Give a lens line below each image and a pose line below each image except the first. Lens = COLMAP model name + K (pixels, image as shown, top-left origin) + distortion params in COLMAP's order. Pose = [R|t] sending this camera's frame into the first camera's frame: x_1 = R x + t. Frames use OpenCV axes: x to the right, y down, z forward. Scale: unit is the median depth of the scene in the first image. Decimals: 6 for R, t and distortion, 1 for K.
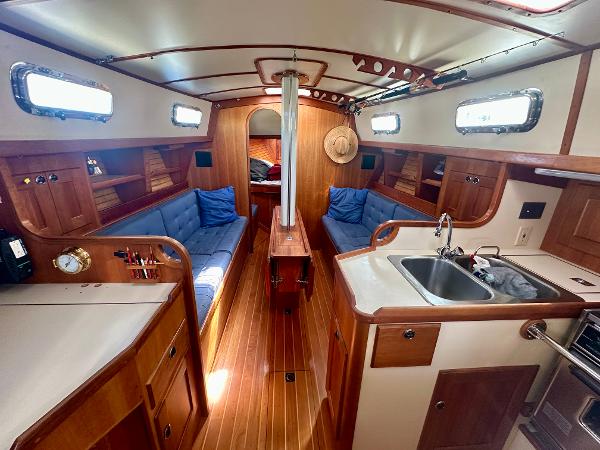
lens RADIAL K [[235.7, 0, 300.0], [0, 235.7, 225.0], [0, 0, 1]] dist [-0.013253, 0.000155]
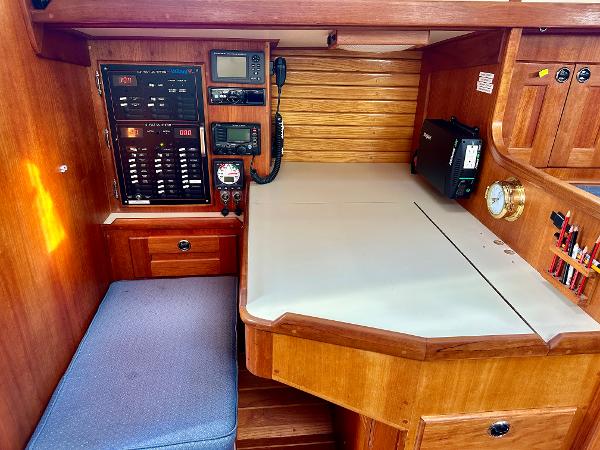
lens RADIAL K [[422.2, 0, 300.0], [0, 422.2, 225.0], [0, 0, 1]] dist [-0.004498, -0.000168]
pose [[0.023303, 0.389167, -0.920872, 0.049293], [-0.344946, 0.867684, 0.357961, -0.001486], [0.938333, 0.309310, 0.154462, 0.166965]]
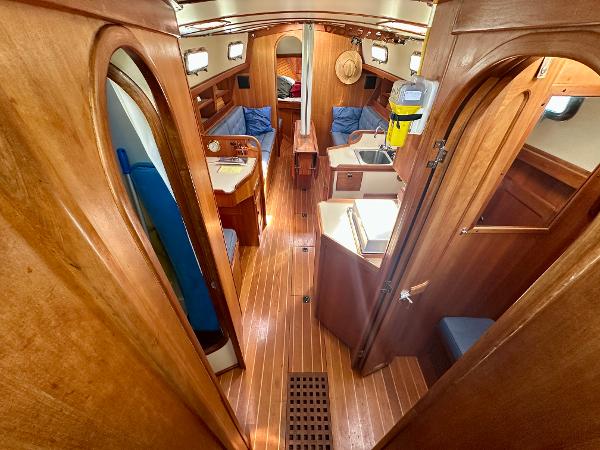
lens RADIAL K [[235.7, 0, 300.0], [0, 235.7, 225.0], [0, 0, 1]] dist [-0.013253, 0.000155]
pose [[0.996912, 0.036484, -0.069537, 0.050846], [-0.010810, 0.940846, 0.338663, 0.046355], [0.077779, -0.336865, 0.938335, -0.758317]]
